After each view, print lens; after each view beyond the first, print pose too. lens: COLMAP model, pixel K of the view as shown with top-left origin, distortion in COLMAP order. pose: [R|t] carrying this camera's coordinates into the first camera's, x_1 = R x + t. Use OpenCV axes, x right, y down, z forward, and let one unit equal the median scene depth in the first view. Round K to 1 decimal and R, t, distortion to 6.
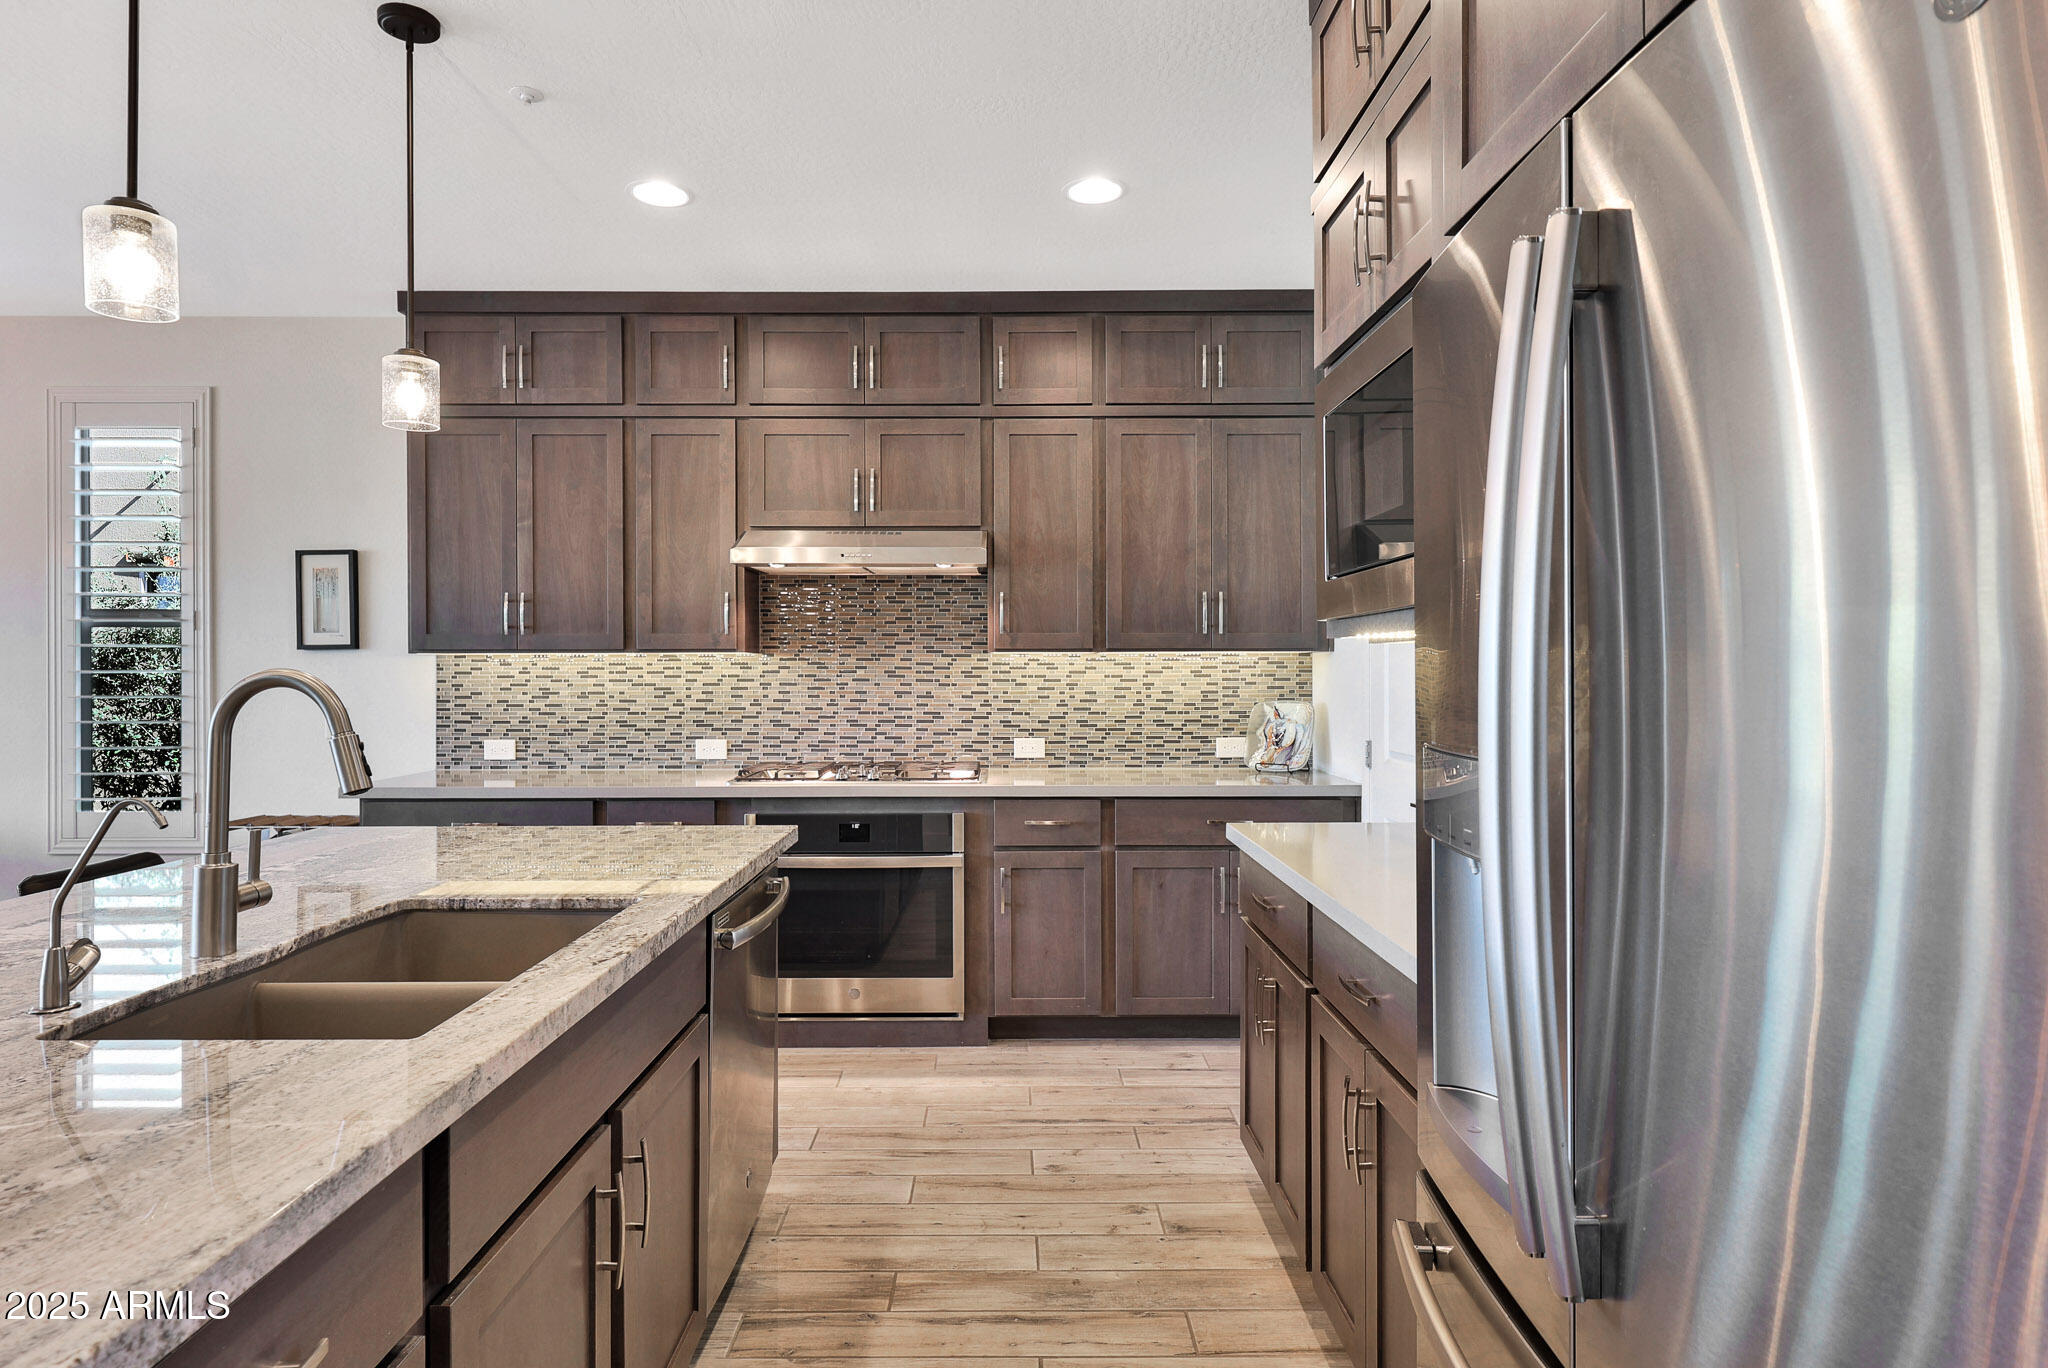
lens RADIAL K [[1201.5, 0, 1057.2], [0, 1201.5, 695.4], [0, 0, 1]] dist [0.049323, 0.001469]
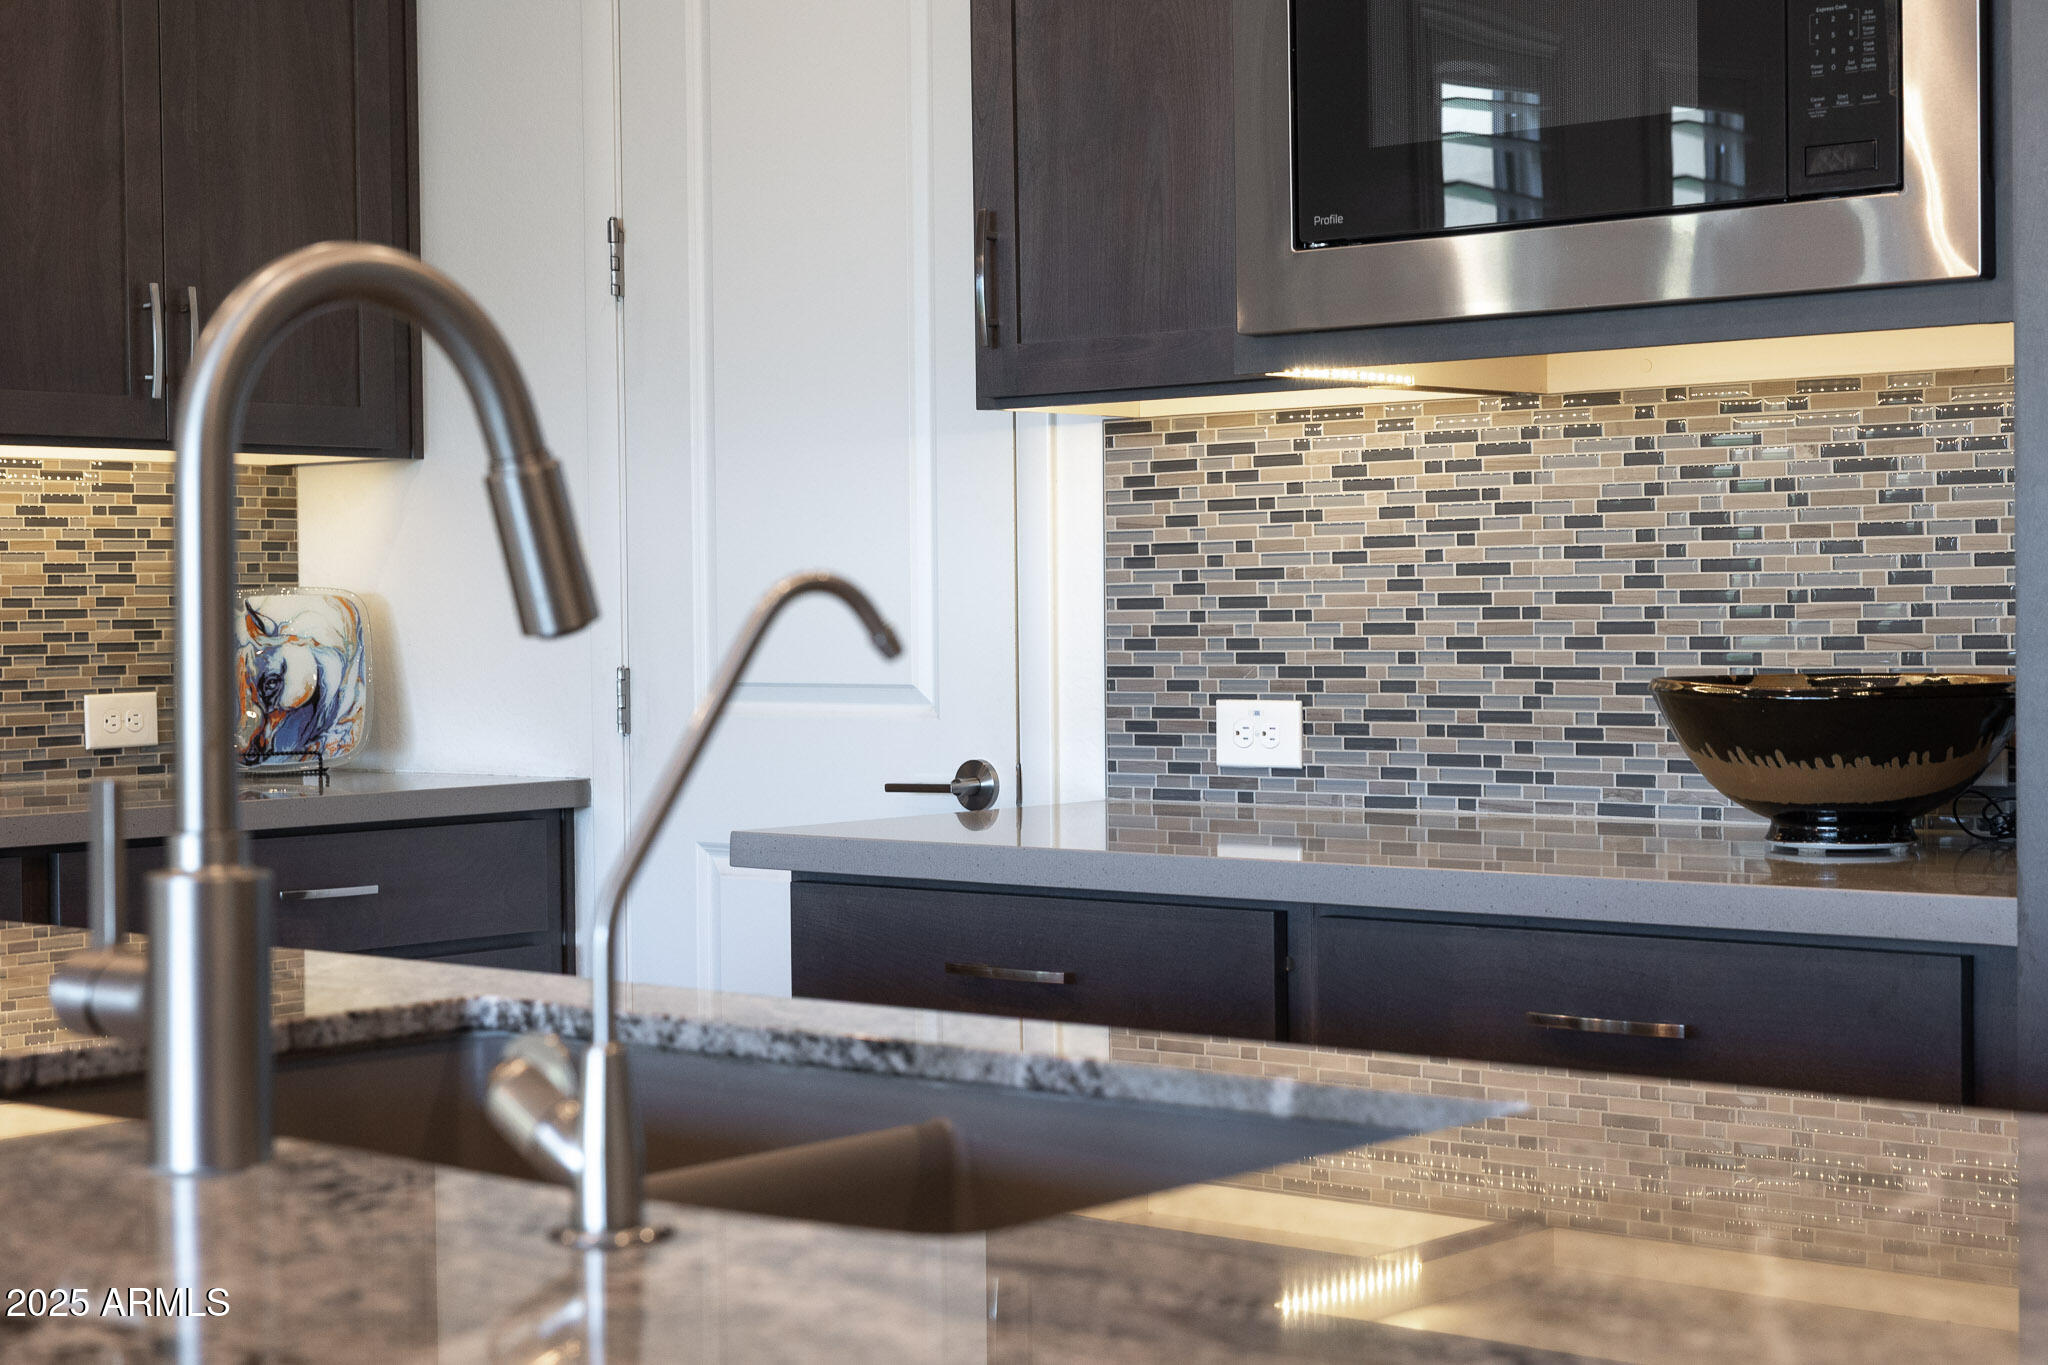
lens RADIAL K [[3306.6, 0, 1018.4], [0, 3306.6, 686.8], [0, 0, 1]] dist [-0.011732, 0.000000]
pose [[0.635146, -0.024929, 0.771990, -0.453210], [0.013421, 0.999684, 0.021240, 0.015577], [-0.772276, -0.003130, 0.635280, 0.151829]]
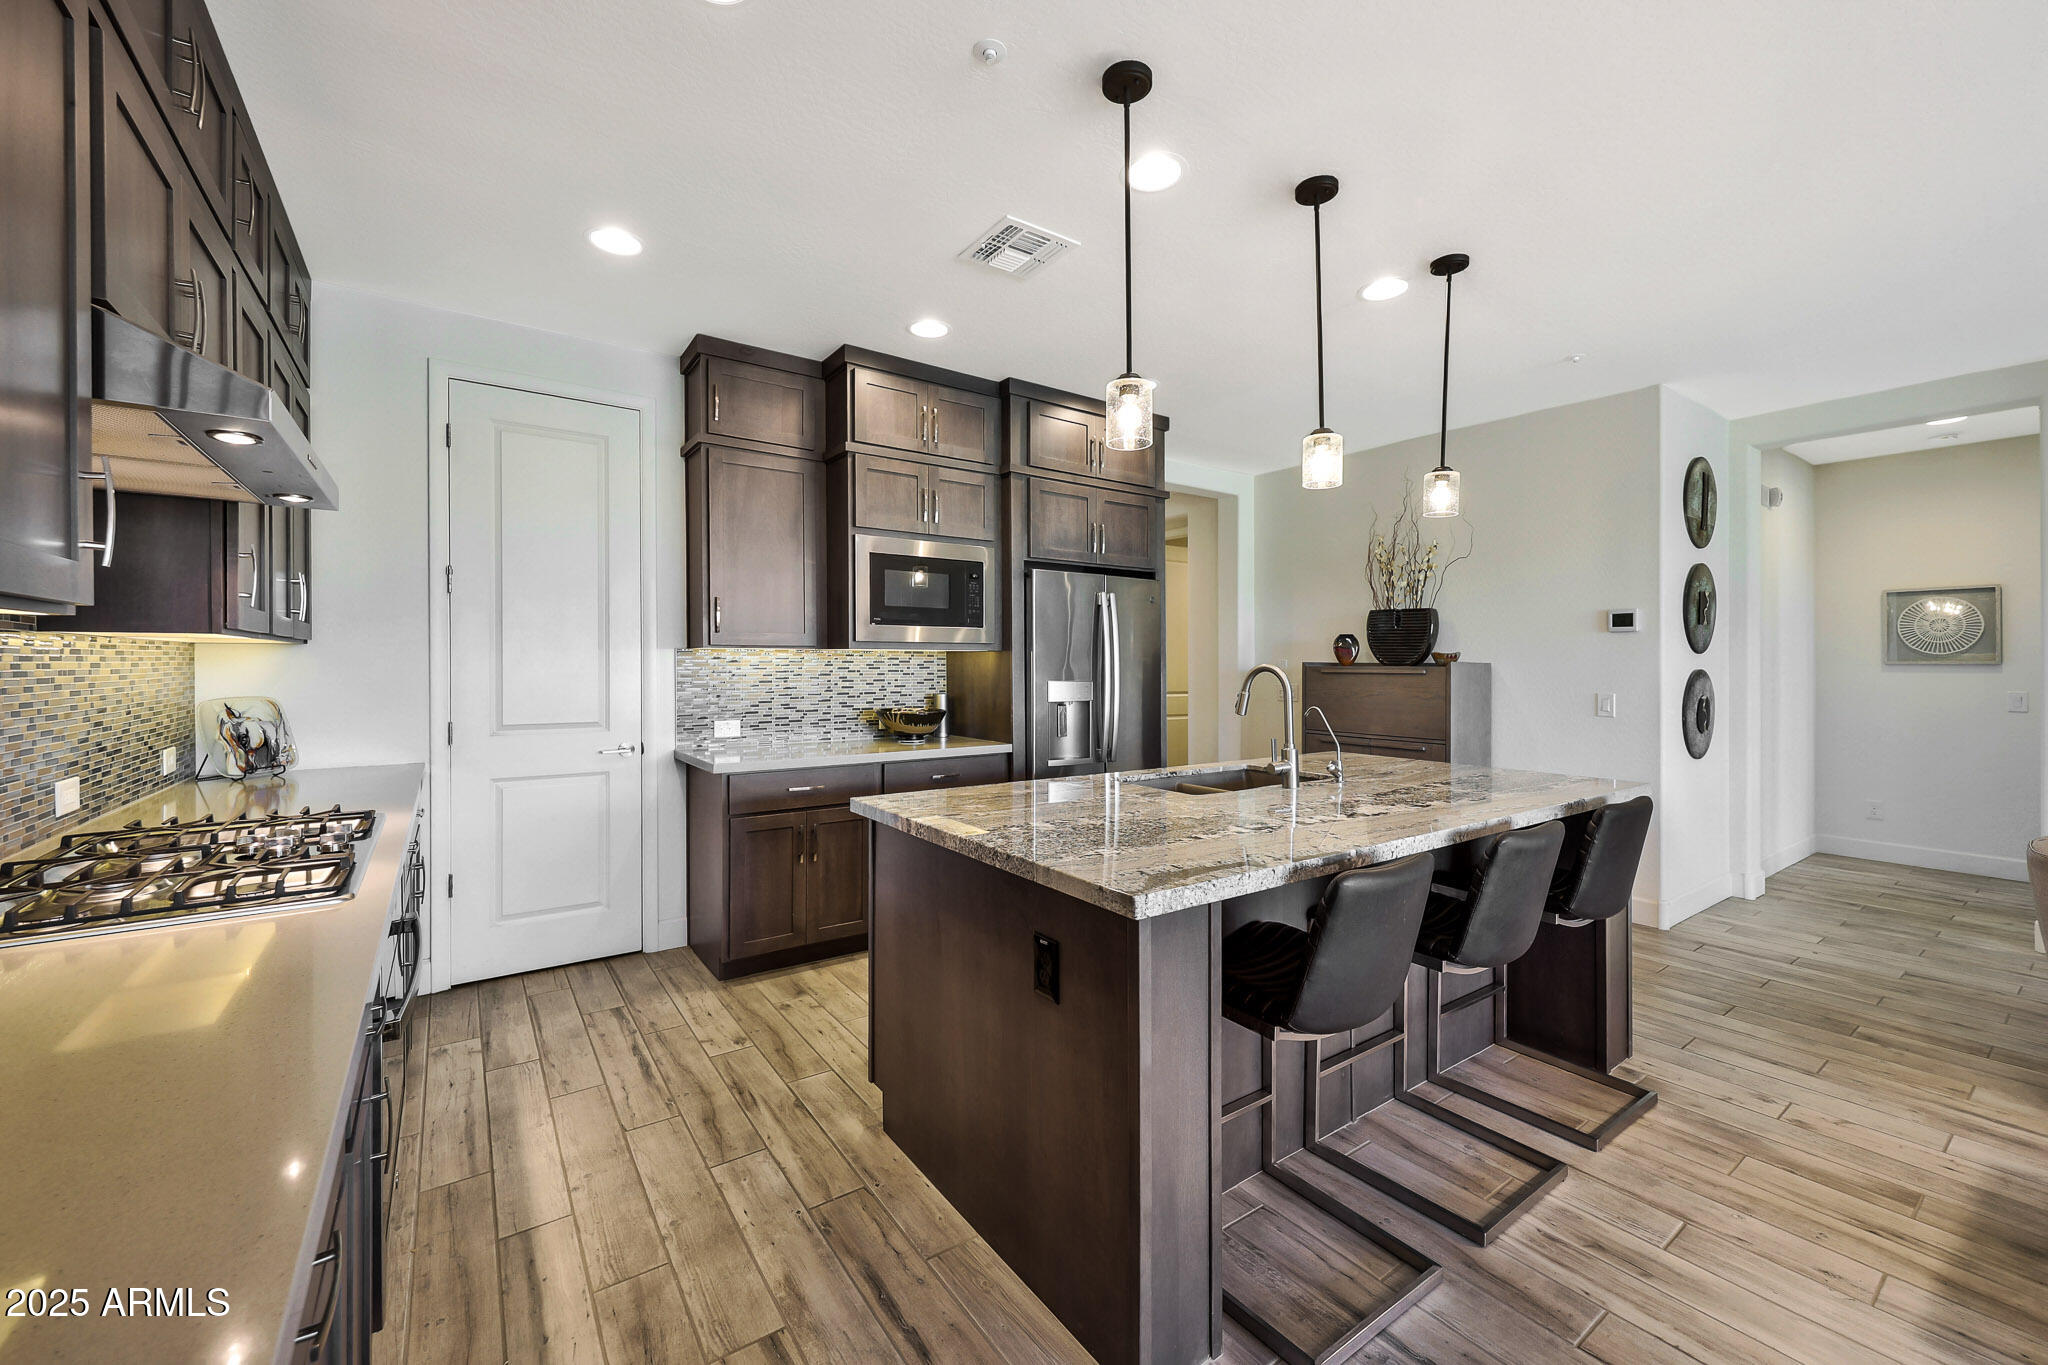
lens RADIAL K [[805.3, 0, 985.3], [0, 805.3, 671.2], [0, 0, 1]] dist [-0.003669, -0.000787]
pose [[-0.559846, -0.007987, 0.828558, -0.597368], [0.003341, 0.999924, 0.011896, -0.020560], [-0.828590, 0.009429, -0.559777, 0.850443]]
